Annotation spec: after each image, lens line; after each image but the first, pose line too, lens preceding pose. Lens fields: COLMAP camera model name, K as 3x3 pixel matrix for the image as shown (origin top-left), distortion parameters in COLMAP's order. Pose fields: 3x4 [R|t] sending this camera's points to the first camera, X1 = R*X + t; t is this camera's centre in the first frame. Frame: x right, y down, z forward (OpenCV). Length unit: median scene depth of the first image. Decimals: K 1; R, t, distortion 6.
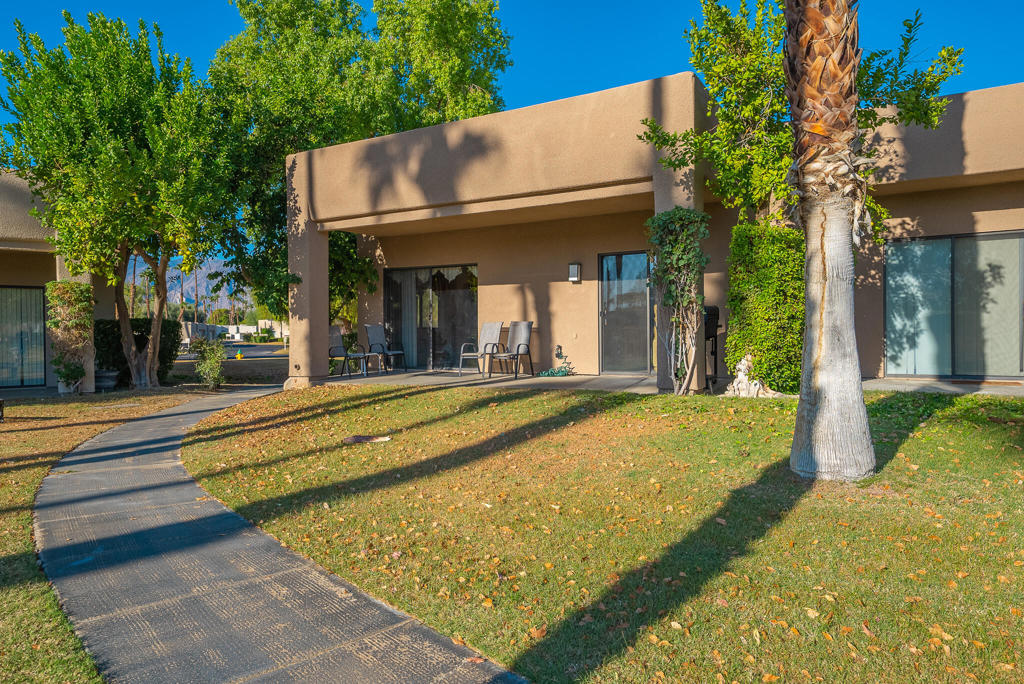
lens RADIAL K [[704.2, 0, 512.0], [0, 704.2, 342.0], [0, 0, 1]] dist [-0.001571, -0.000210]
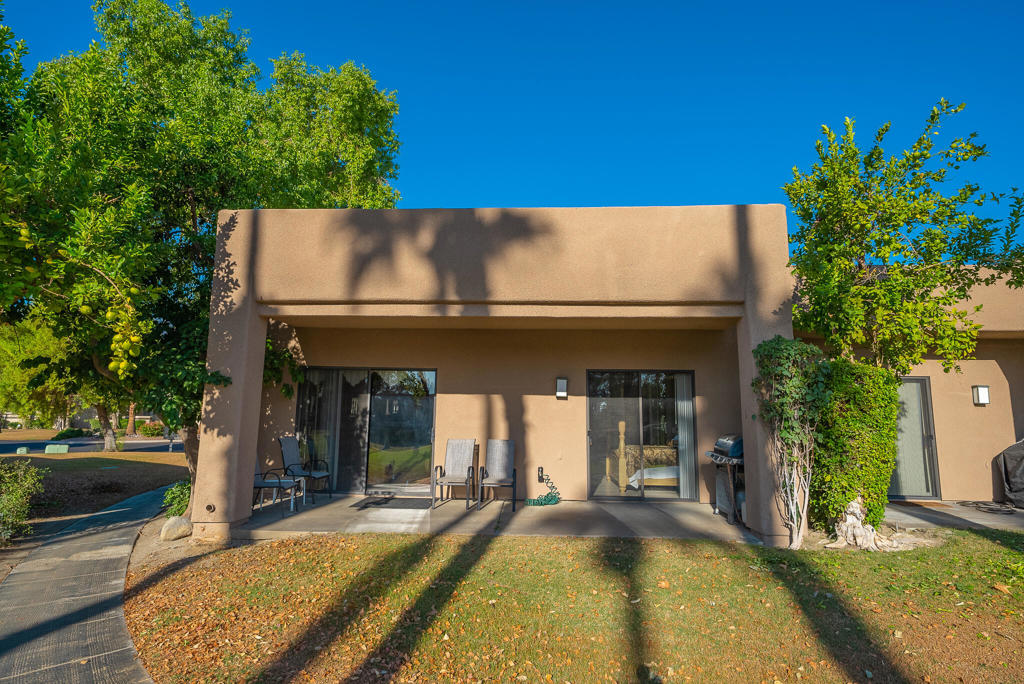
lens RADIAL K [[570.2, 0, 512.8], [0, 570.2, 322.6], [0, 0, 1]] dist [0.003653, 0.001216]
pose [[0.879190, 0.097236, 0.466443, -0.320774], [-0.016148, 0.984473, -0.174790, -0.048738], [-0.476197, 0.146142, 0.867110, 0.355572]]
